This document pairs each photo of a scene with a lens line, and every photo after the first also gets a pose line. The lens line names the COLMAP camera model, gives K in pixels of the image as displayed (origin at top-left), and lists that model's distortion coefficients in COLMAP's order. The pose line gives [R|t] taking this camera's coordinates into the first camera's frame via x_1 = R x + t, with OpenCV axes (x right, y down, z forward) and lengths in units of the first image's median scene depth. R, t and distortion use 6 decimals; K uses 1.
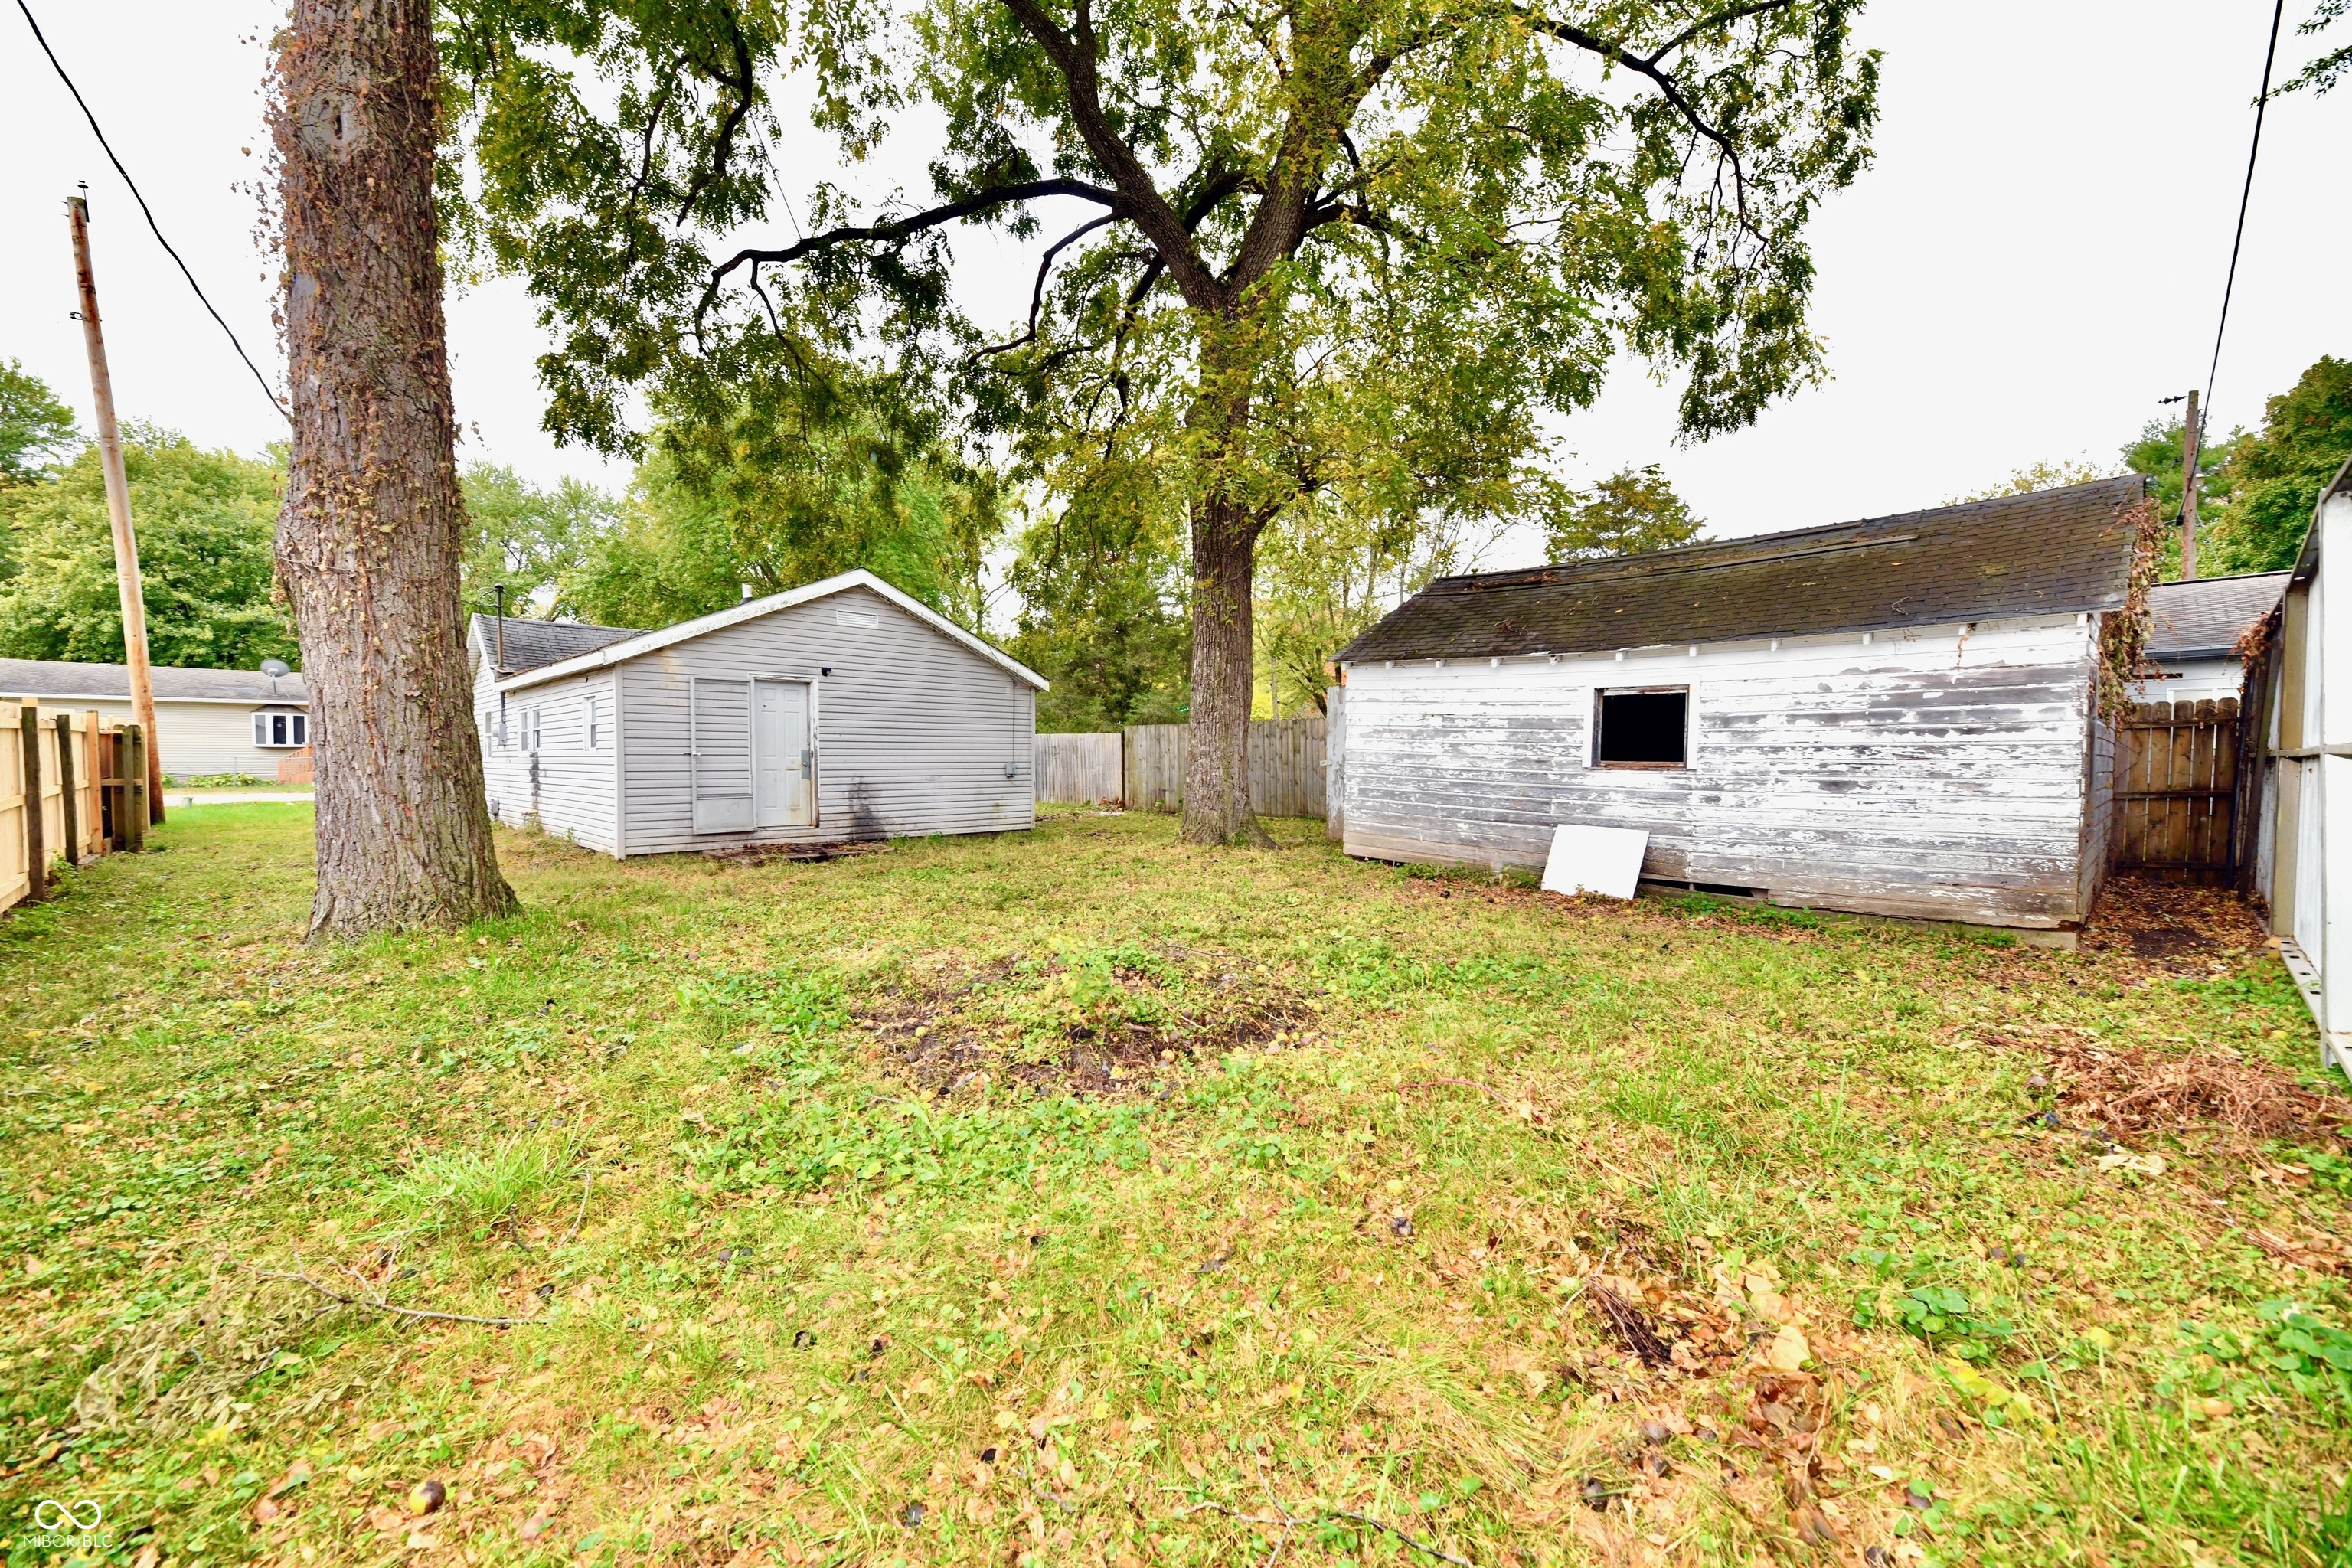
lens RADIAL K [[959.8, 0, 1169.4], [0, 959.8, 766.1], [0, 0, 1]] dist [-0.001265, -0.004240]
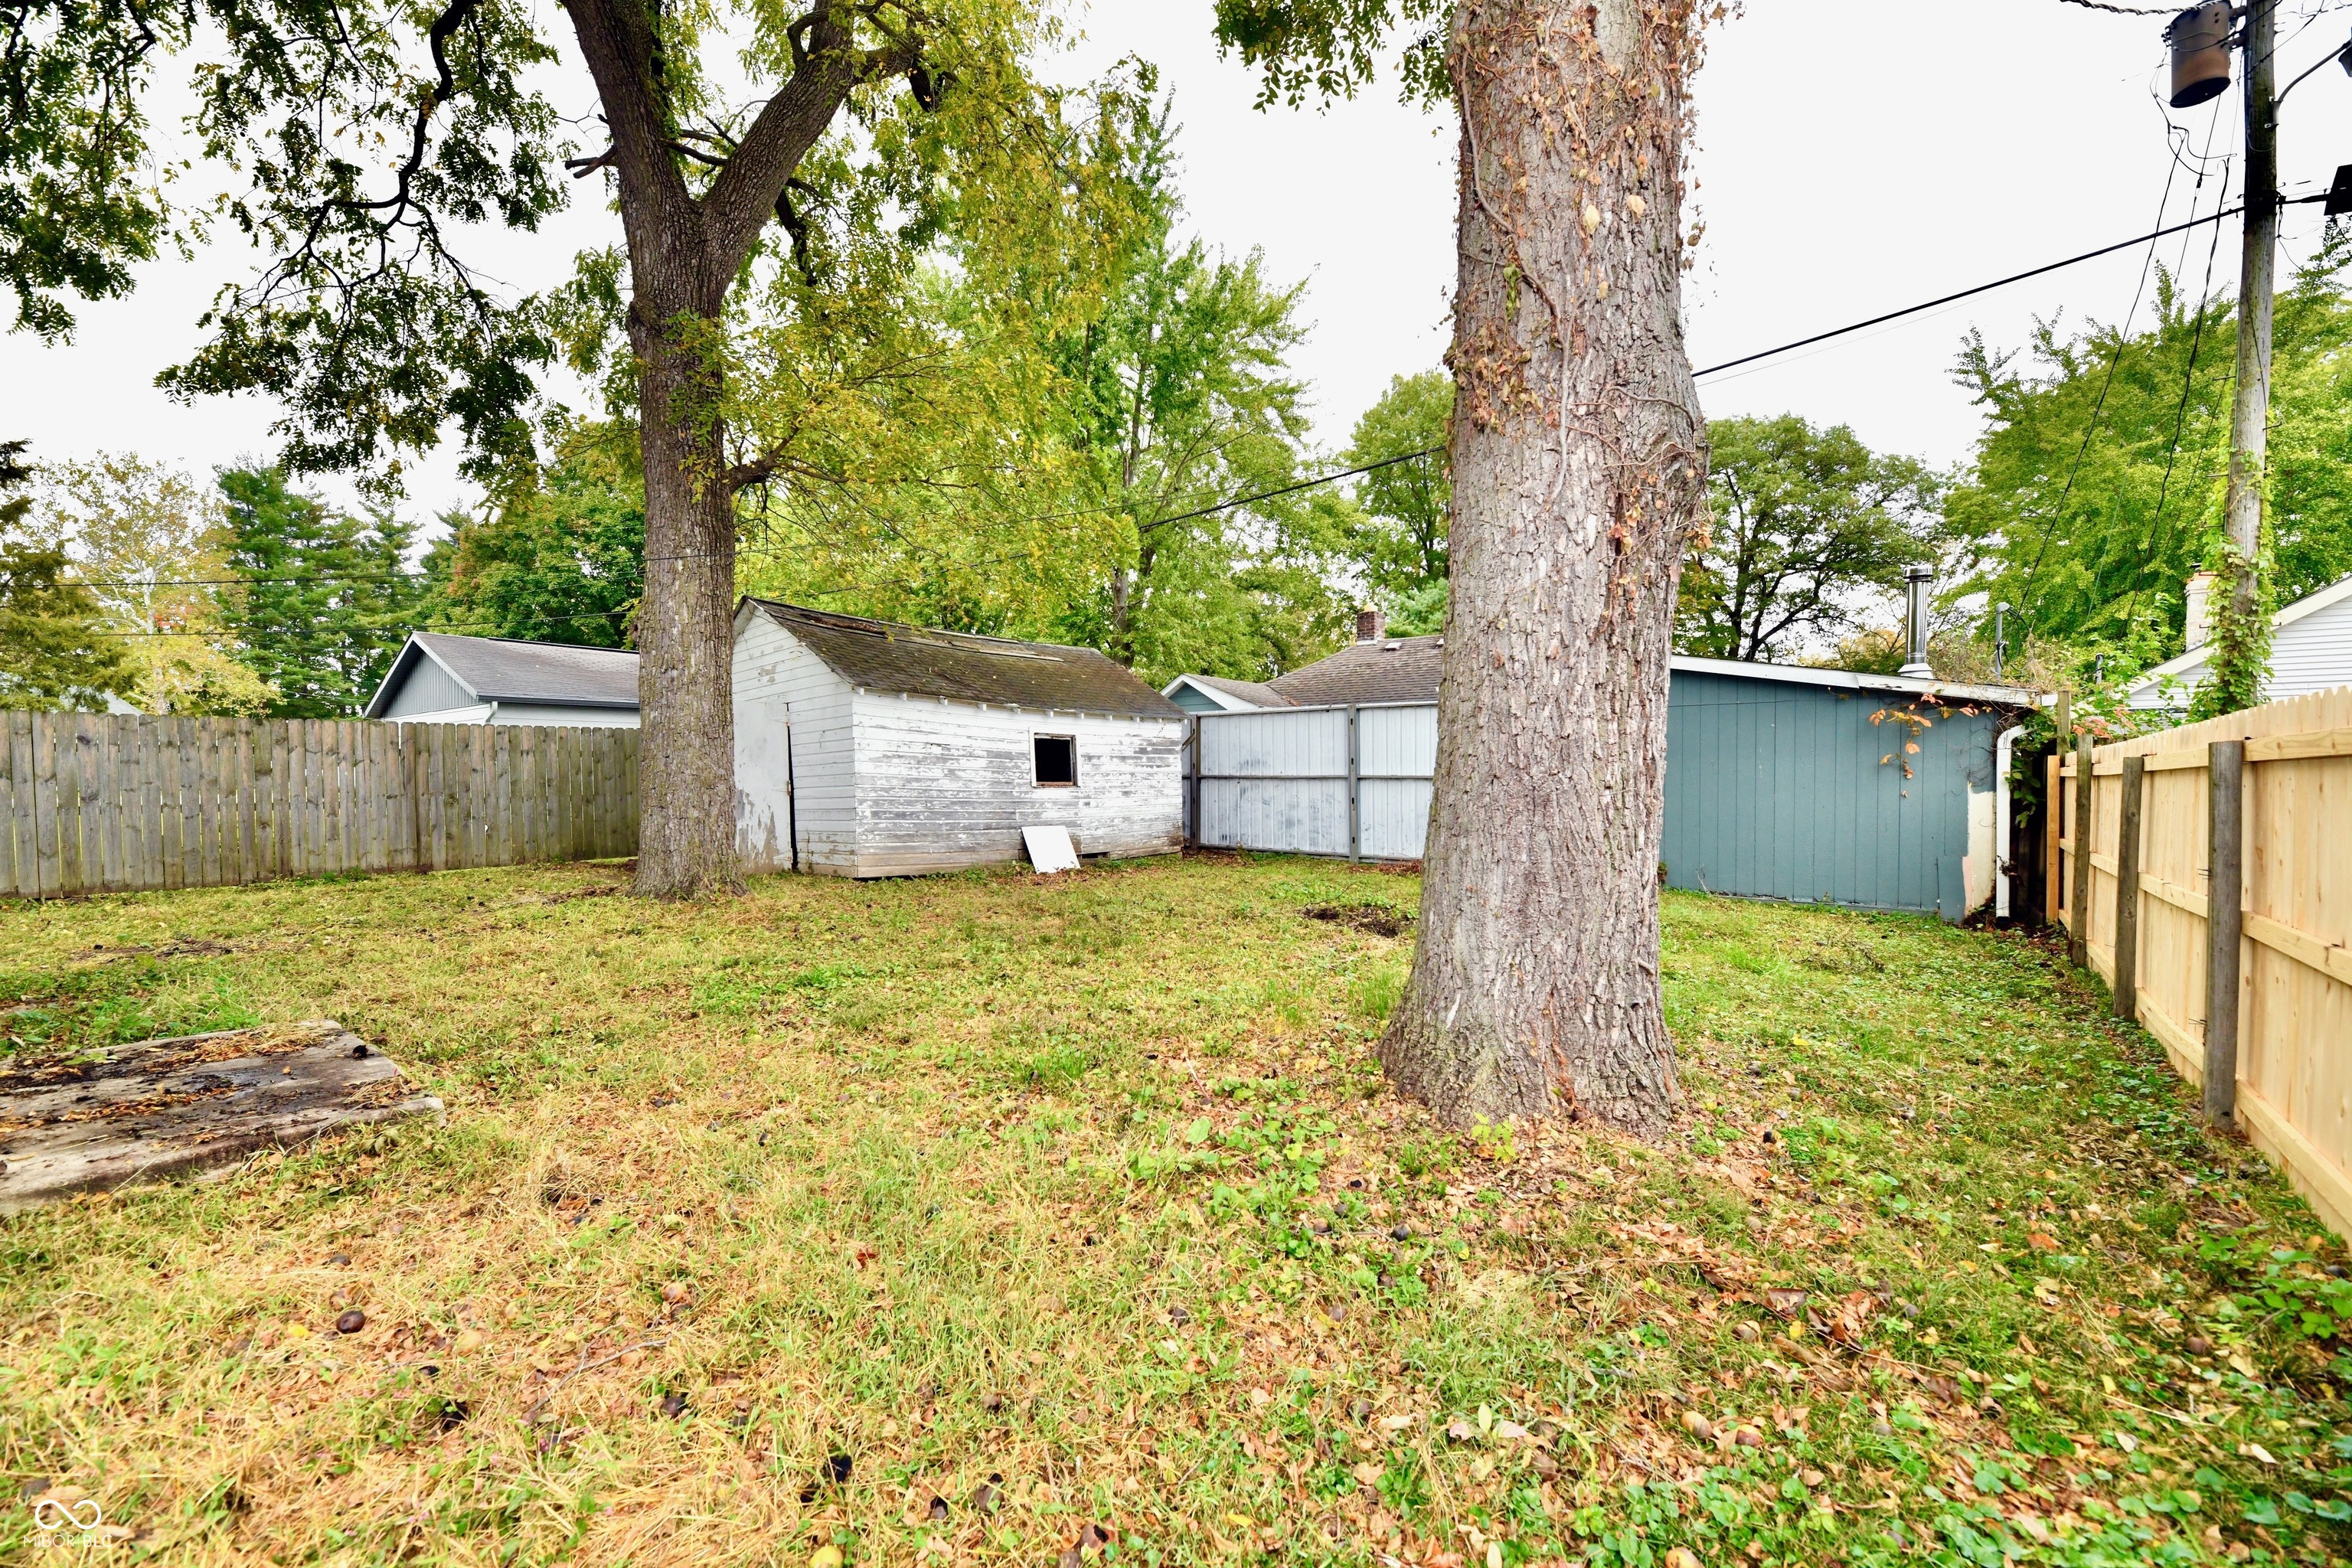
lens RADIAL K [[959.8, 0, 1169.4], [0, 959.8, 766.1], [0, 0, 1]] dist [-0.001265, -0.004240]
pose [[-0.130668, 0.003510, 0.991420, -1.004734], [0.007474, 0.999969, -0.002555, -0.023719], [-0.991398, 0.007076, -0.130691, 0.951960]]
